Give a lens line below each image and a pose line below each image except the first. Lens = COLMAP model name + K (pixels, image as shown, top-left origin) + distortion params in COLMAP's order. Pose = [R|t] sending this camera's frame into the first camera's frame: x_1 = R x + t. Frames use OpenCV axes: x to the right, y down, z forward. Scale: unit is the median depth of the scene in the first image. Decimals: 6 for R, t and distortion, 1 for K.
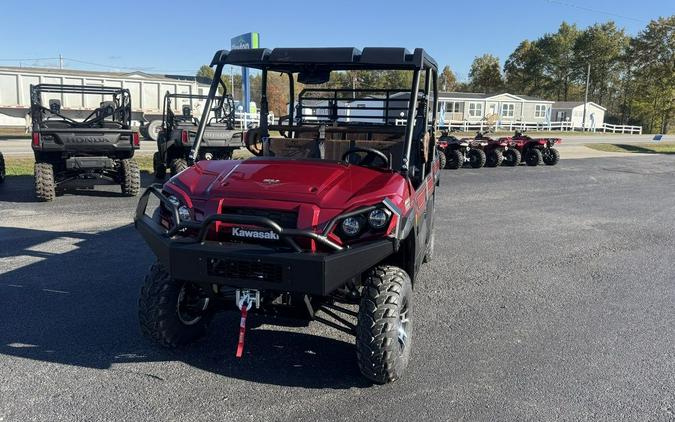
lens RADIAL K [[509.6, 0, 338.2], [0, 509.6, 183.3], [0, 0, 1]] dist [0.091454, -0.147657]
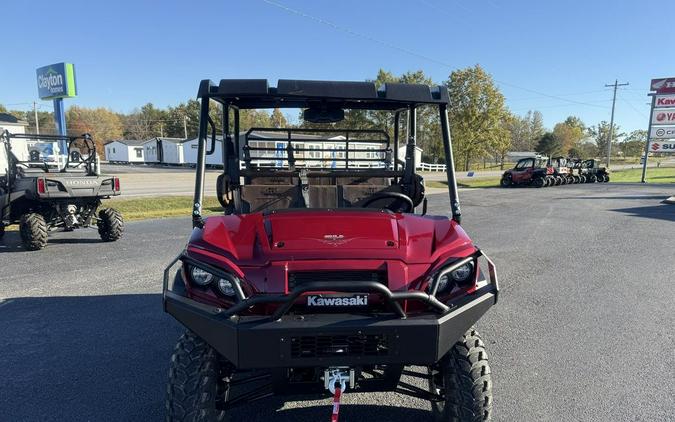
lens RADIAL K [[505.3, 0, 335.5], [0, 505.3, 237.0], [0, 0, 1]] dist [0.084765, -0.143094]
pose [[0.932301, -0.066731, 0.355473, -0.305785], [0.057799, 0.997690, 0.035699, -0.024388], [-0.357034, -0.012737, 0.934005, 0.150914]]
